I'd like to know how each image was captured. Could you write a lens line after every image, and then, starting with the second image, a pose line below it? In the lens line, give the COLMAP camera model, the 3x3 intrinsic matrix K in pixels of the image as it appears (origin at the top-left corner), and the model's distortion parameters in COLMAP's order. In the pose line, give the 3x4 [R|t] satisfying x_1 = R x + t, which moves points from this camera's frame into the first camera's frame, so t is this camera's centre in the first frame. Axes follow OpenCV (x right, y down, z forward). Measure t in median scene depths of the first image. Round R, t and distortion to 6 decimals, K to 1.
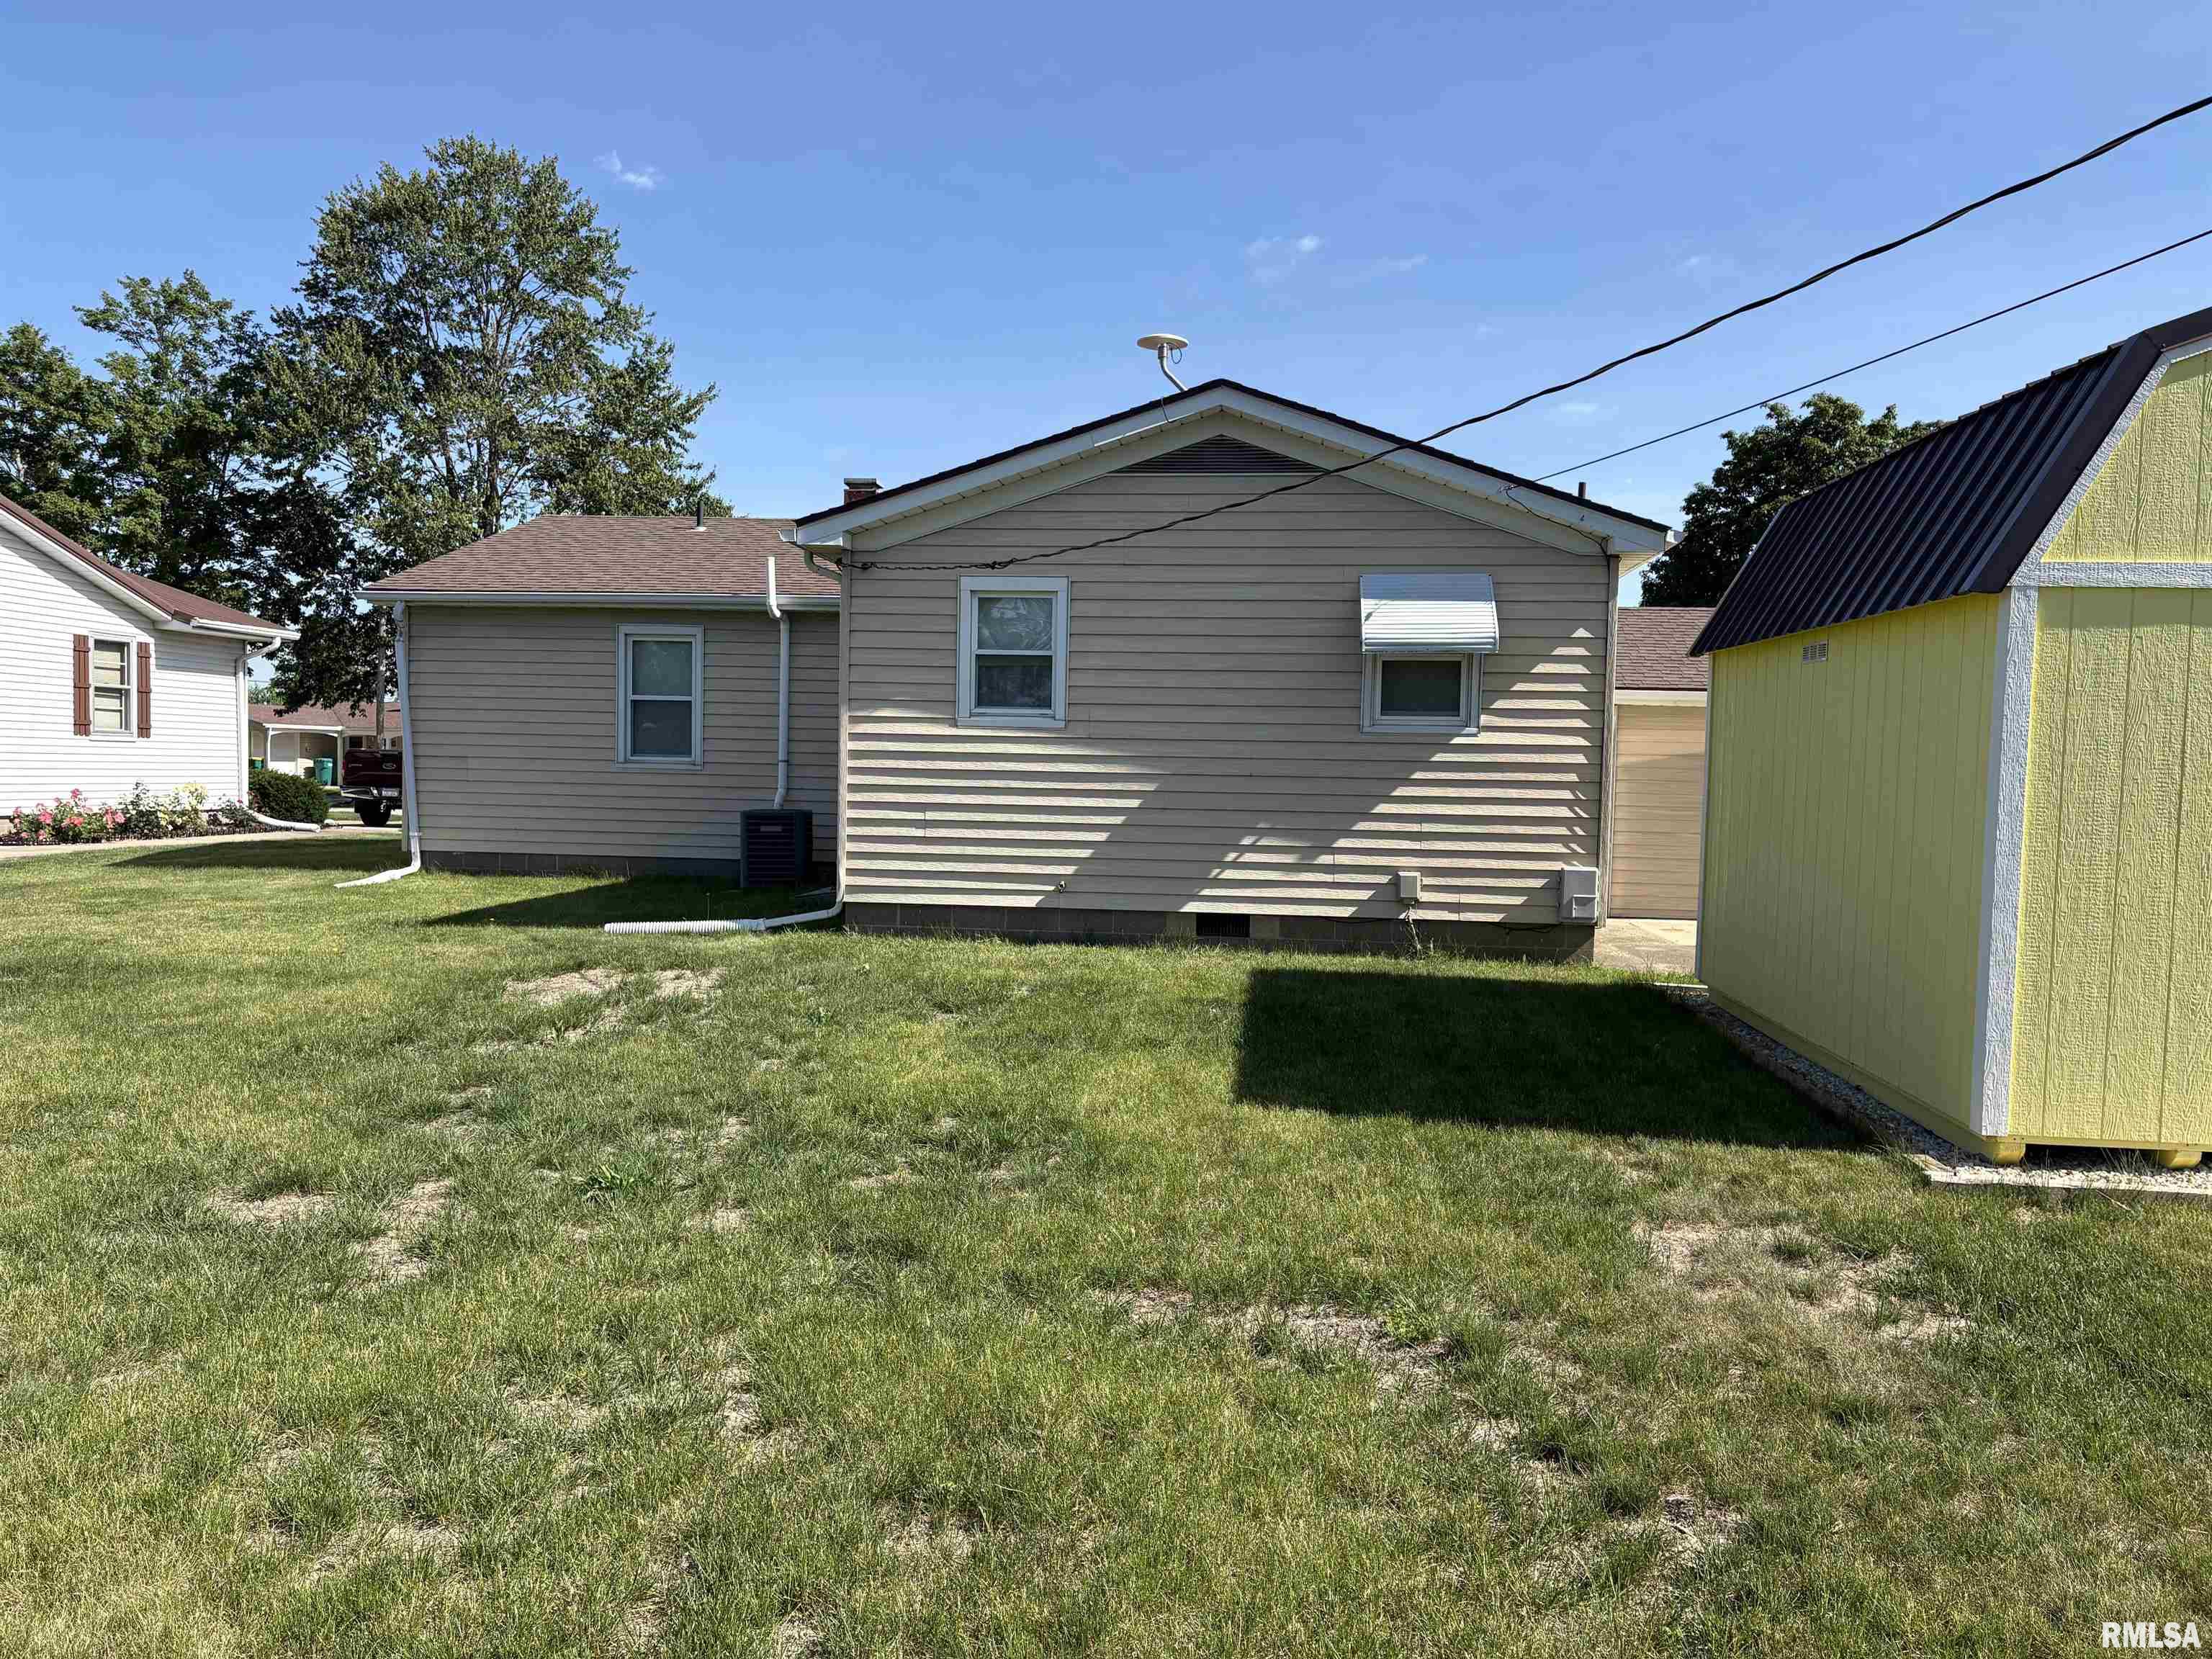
lens RADIAL K [[1659.2, 0, 1107.1], [0, 1659.2, 840.8], [0, 0, 1]] dist [0.103204, -0.103407]
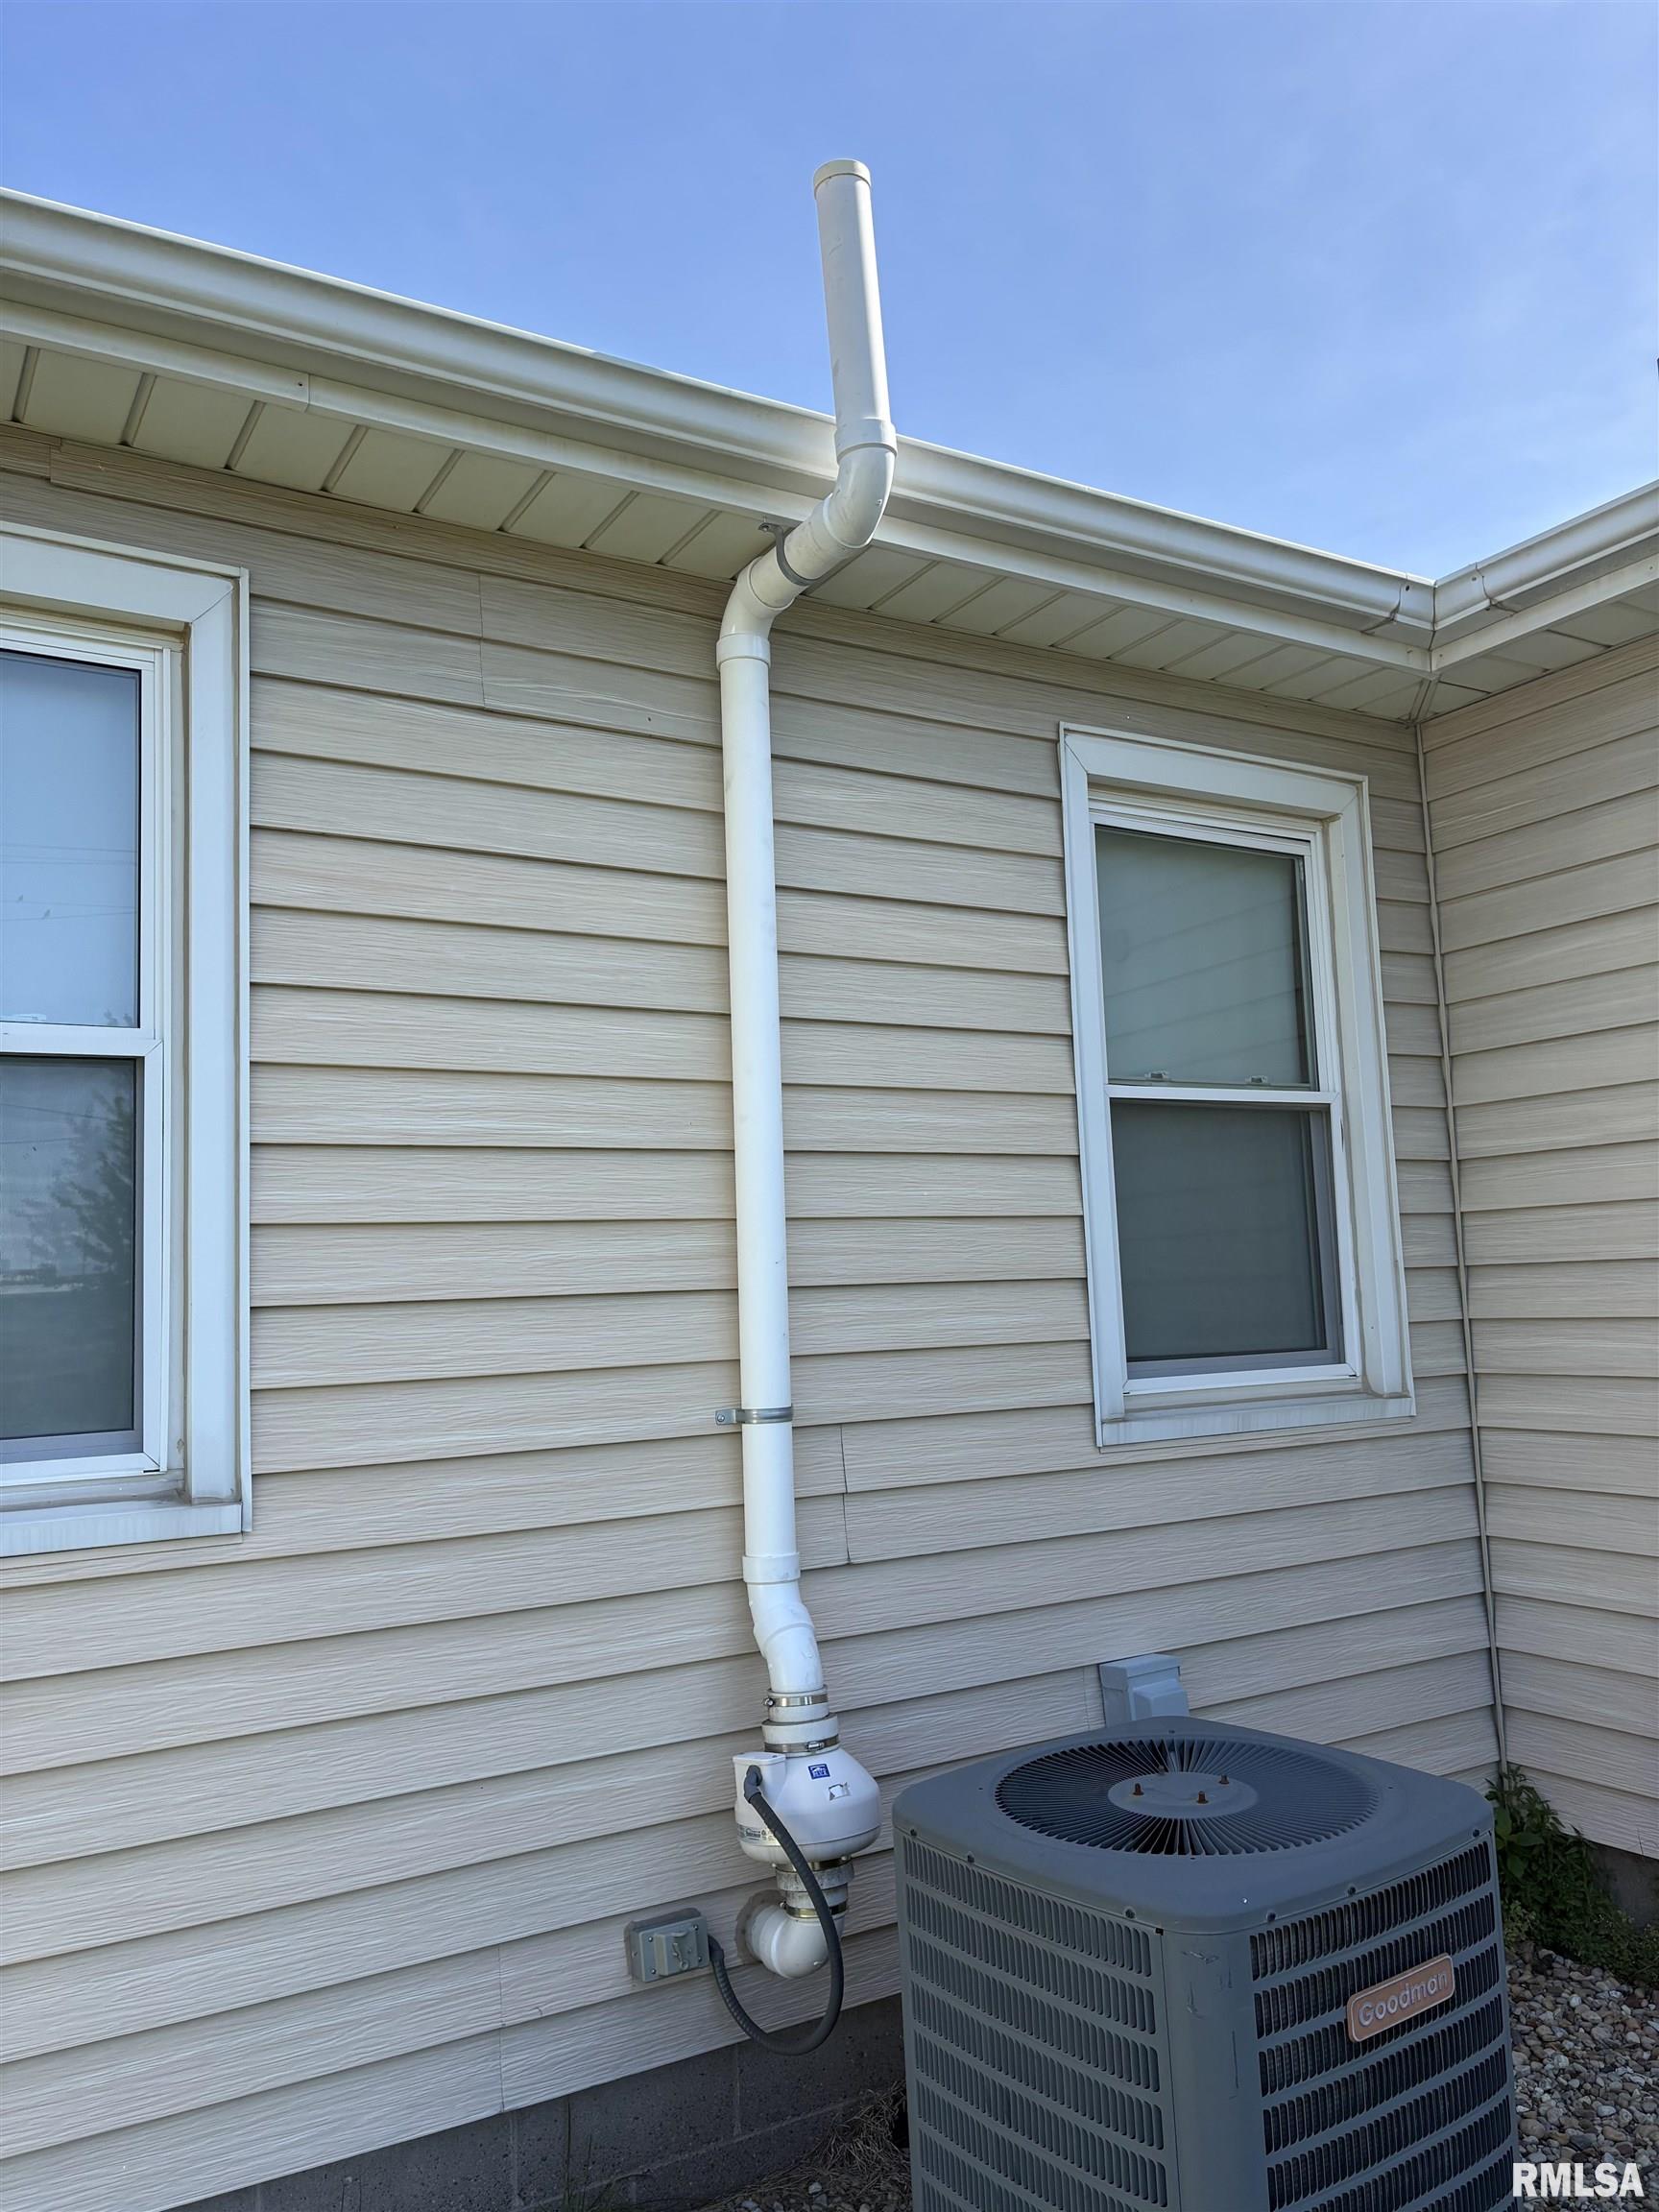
lens RADIAL K [[1640.6, 0, 829.5], [0, 1640.6, 1106.0], [0, 0, 1]] dist [0.070178, -0.100118]
pose [[0.794718, 0.017023, 0.606740, -0.289327], [0.081546, 0.987550, -0.134518, -0.055192], [-0.601476, 0.156381, 0.783436, 0.852820]]
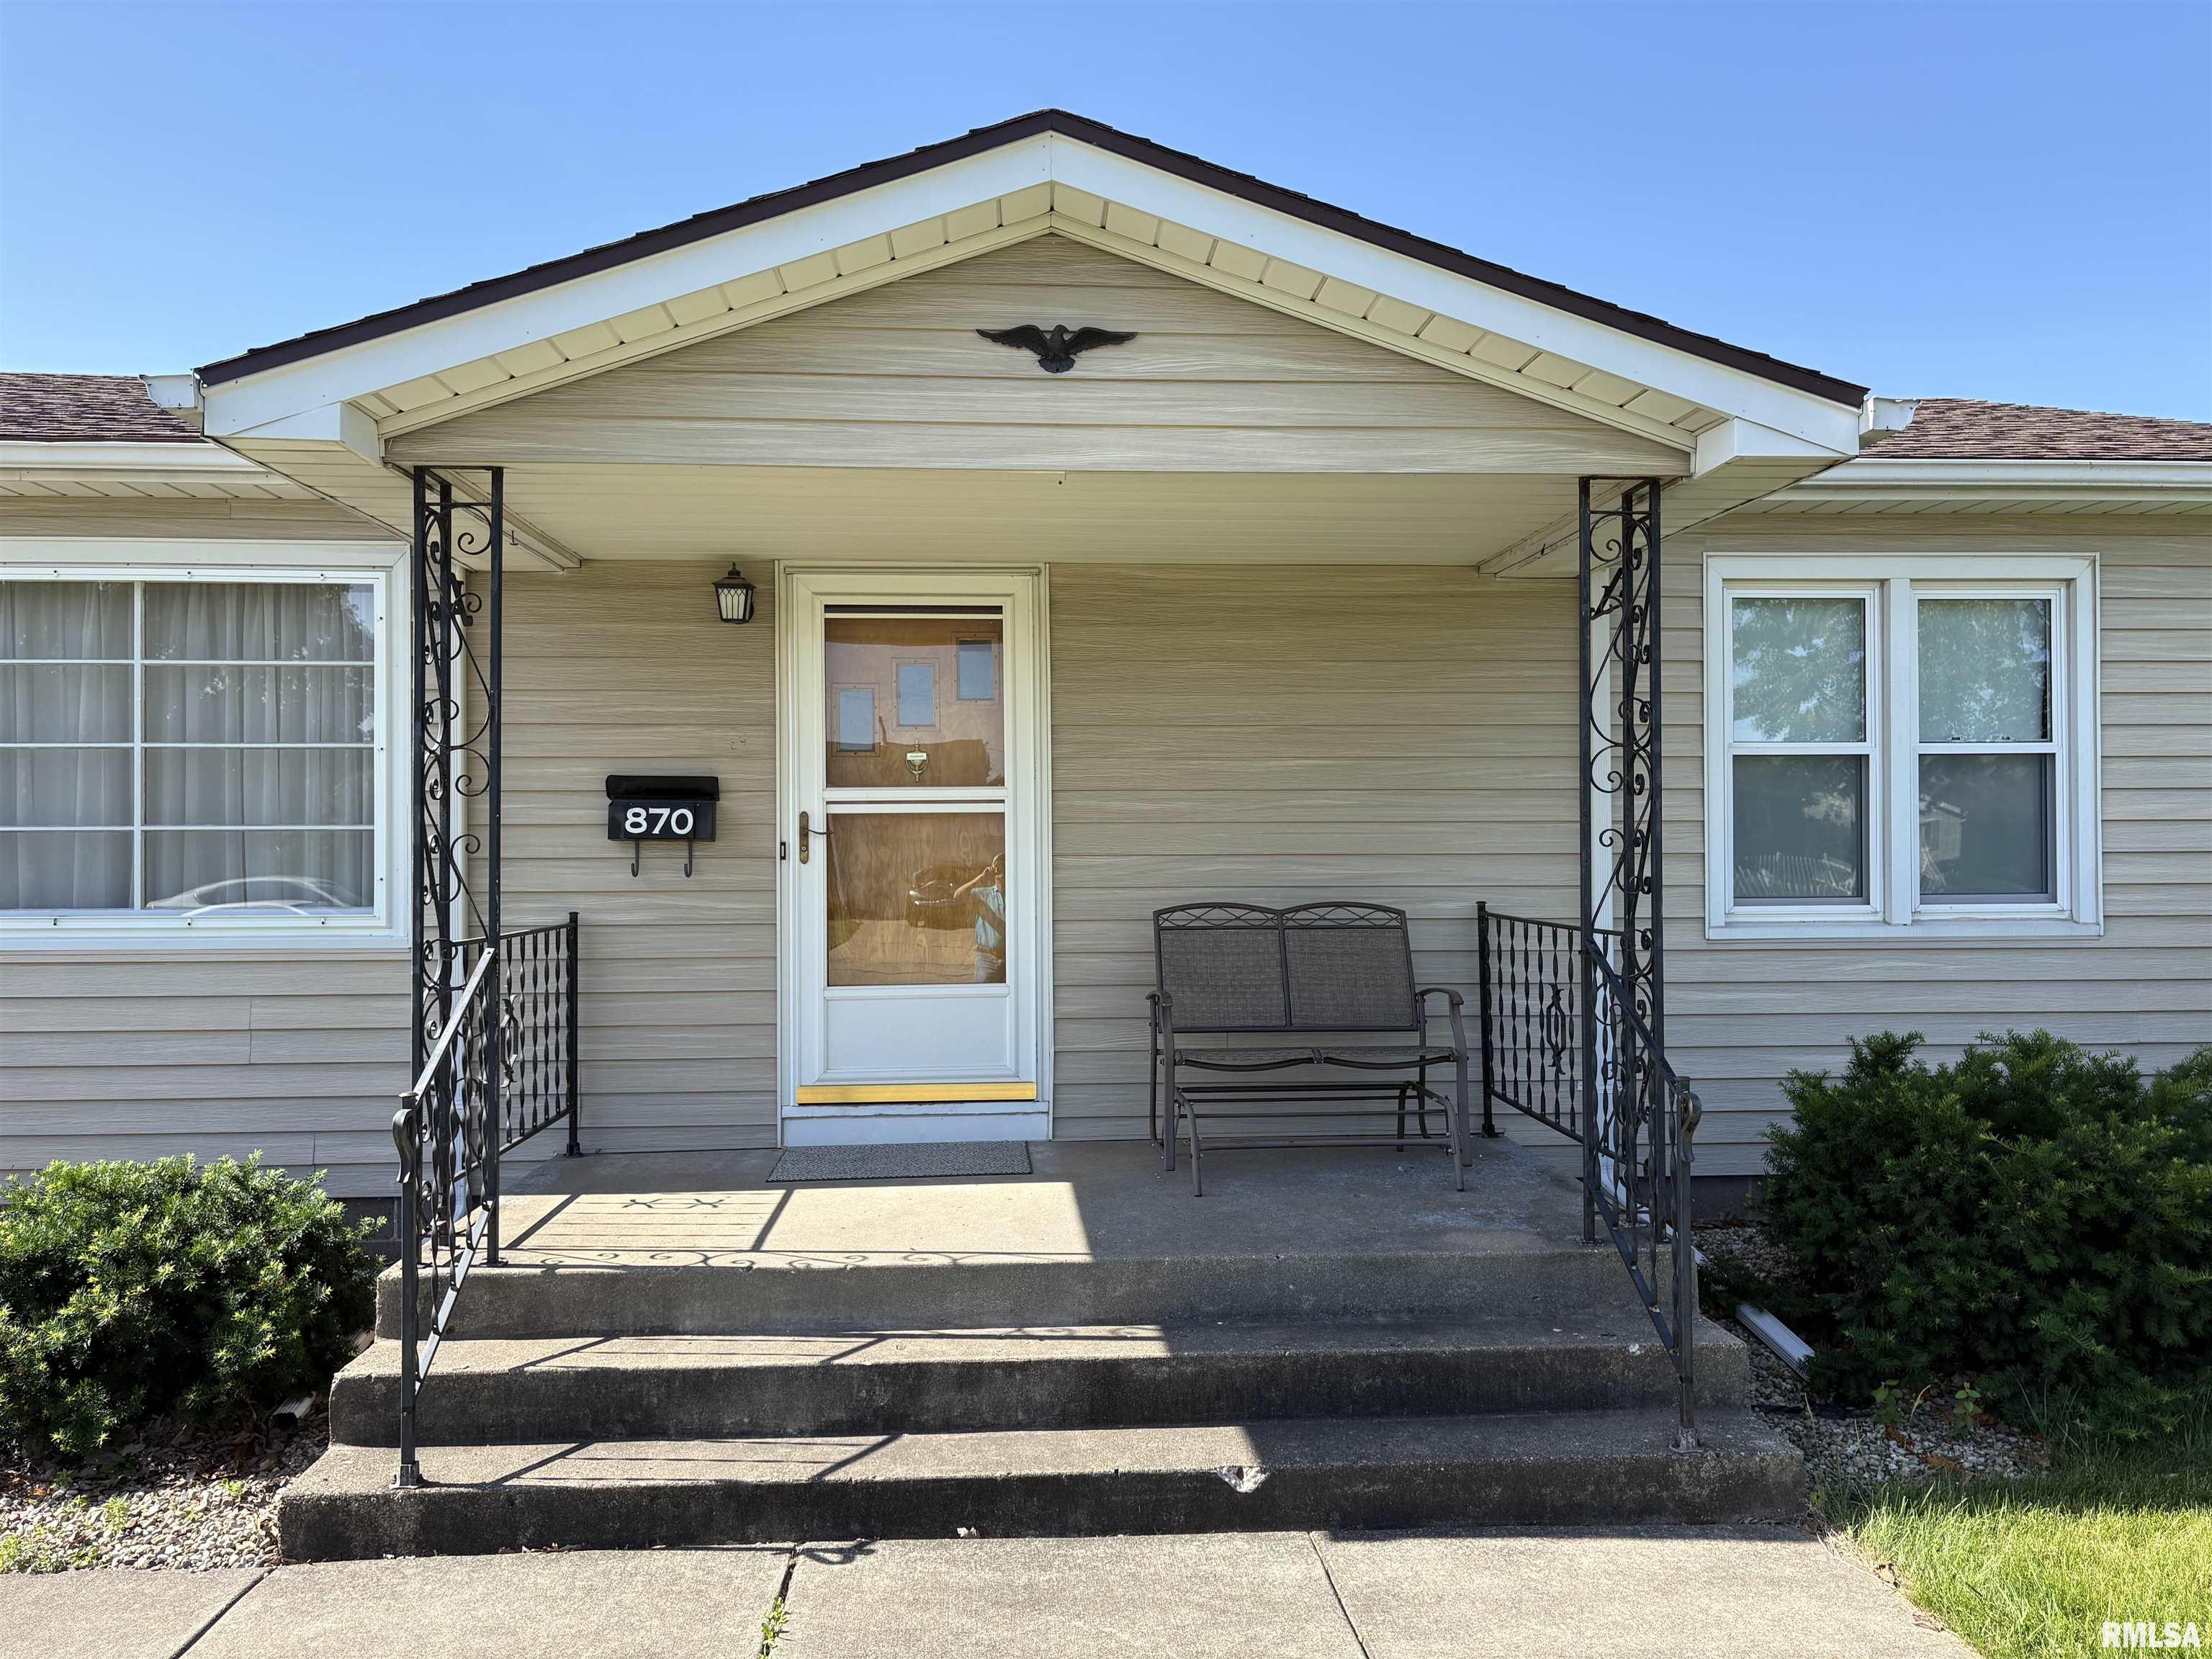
lens RADIAL K [[1659.2, 0, 1107.1], [0, 1659.2, 840.8], [0, 0, 1]] dist [0.103204, -0.103407]
pose [[0.987804, -0.024132, 0.153819, -0.521713], [0.031673, 0.998404, -0.046759, -0.053127], [-0.152445, 0.051061, 0.986992, 0.655704]]
